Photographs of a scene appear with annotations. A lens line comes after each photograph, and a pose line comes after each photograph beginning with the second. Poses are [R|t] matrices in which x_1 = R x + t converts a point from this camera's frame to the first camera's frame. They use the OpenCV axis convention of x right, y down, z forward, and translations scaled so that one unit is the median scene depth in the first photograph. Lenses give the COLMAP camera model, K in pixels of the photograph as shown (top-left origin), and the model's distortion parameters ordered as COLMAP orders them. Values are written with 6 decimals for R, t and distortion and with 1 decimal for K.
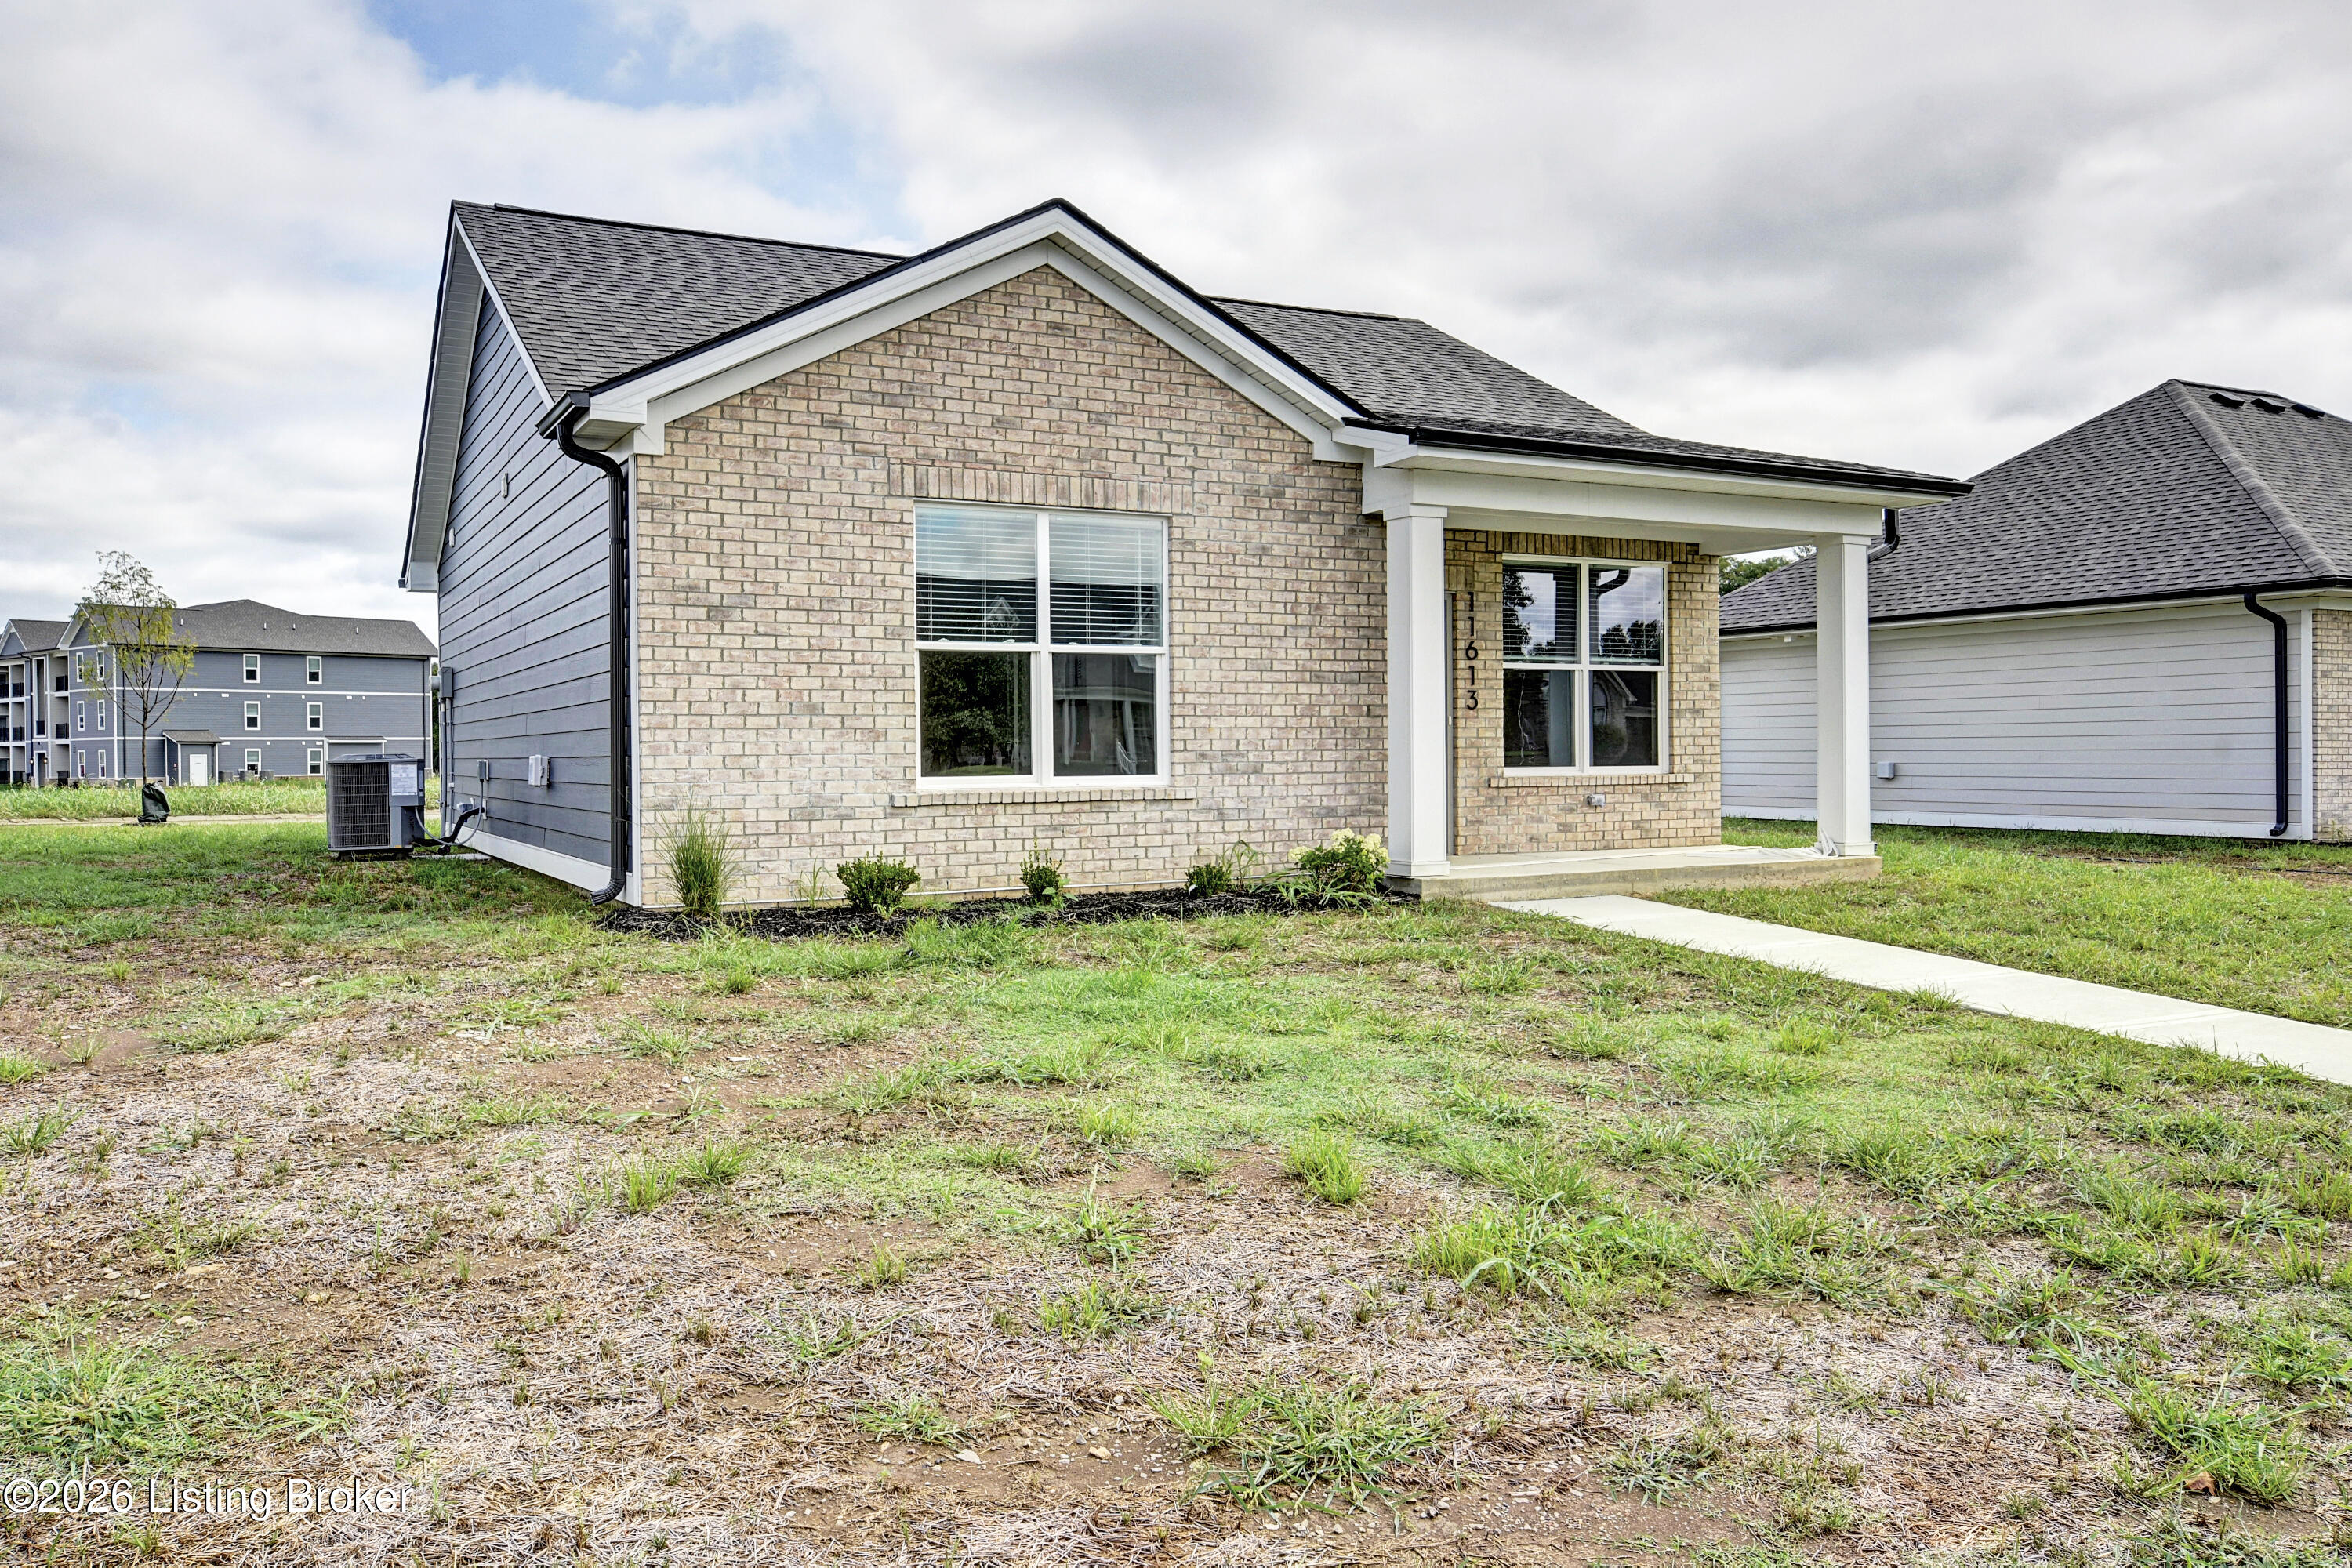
lens RADIAL K [[1812.1, 0, 1175.3], [0, 1812.1, 767.0], [0, 0, 1]] dist [-0.000511, -0.001281]
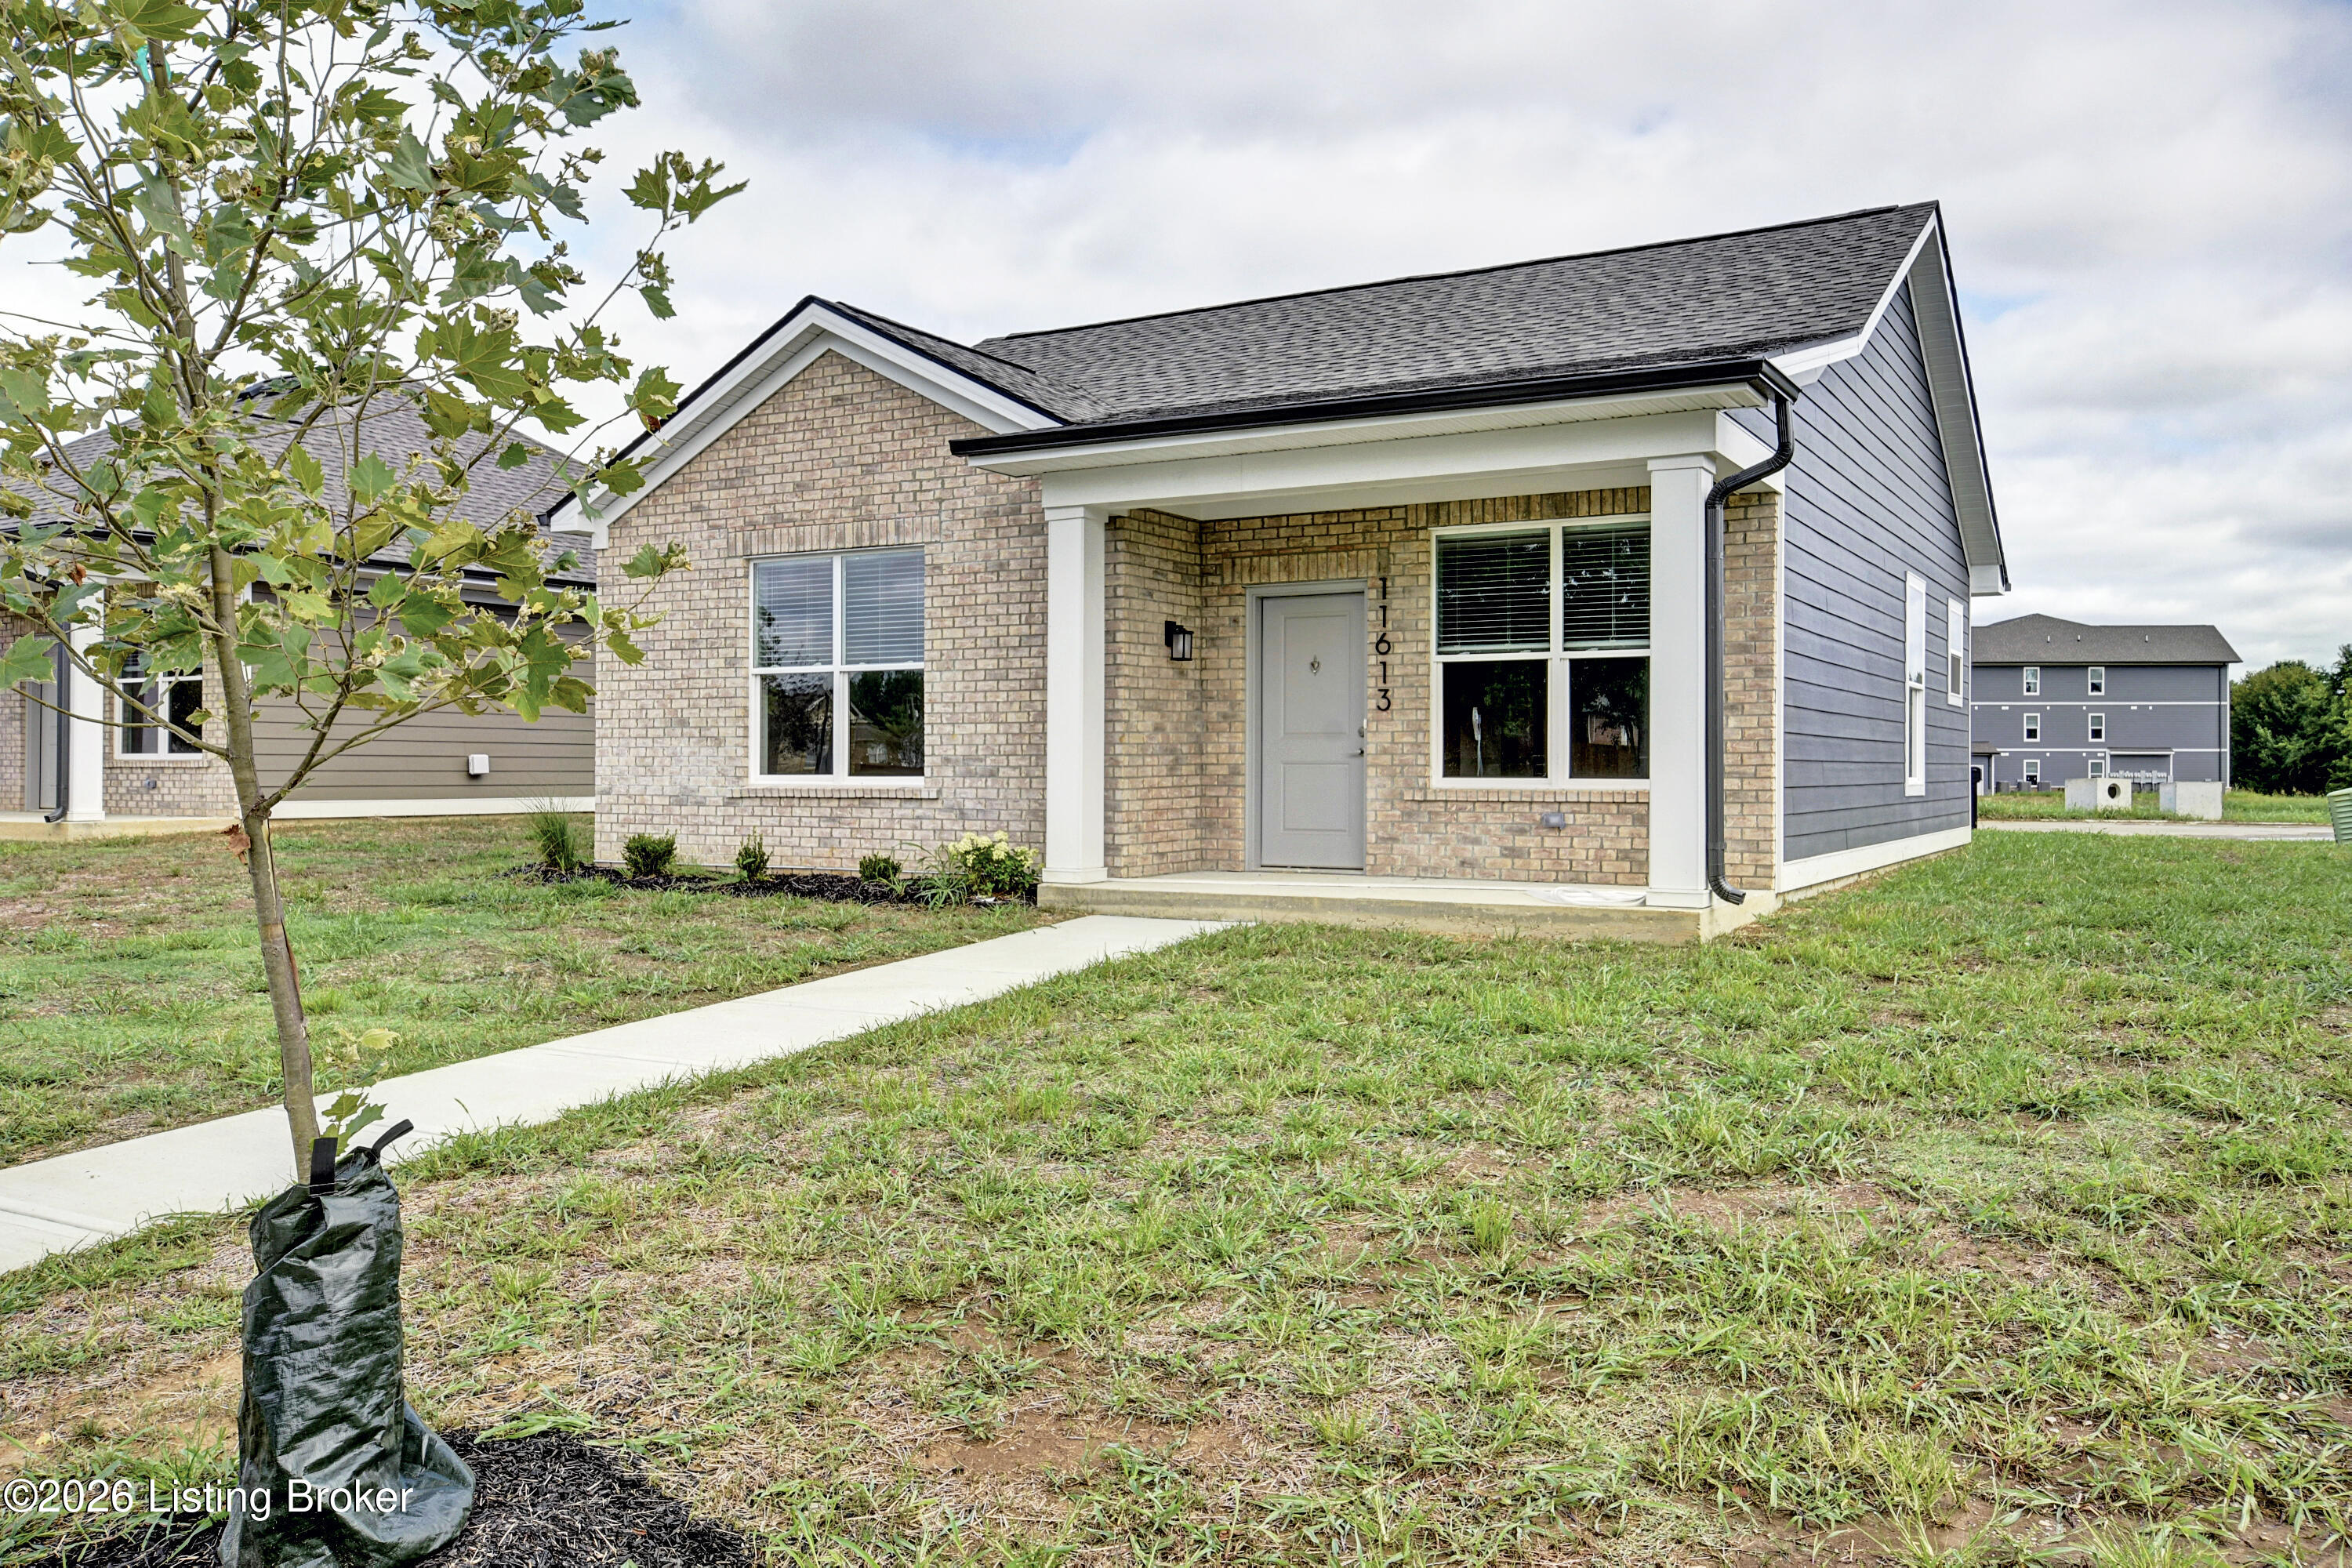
lens RADIAL K [[1812.1, 0, 1175.3], [0, 1812.1, 767.0], [0, 0, 1]] dist [-0.000511, -0.001281]
pose [[0.532930, 0.007875, -0.846123, 1.032089], [-0.013563, 0.999908, 0.000764, -0.004664], [0.846051, 0.011069, 0.532988, 0.539368]]
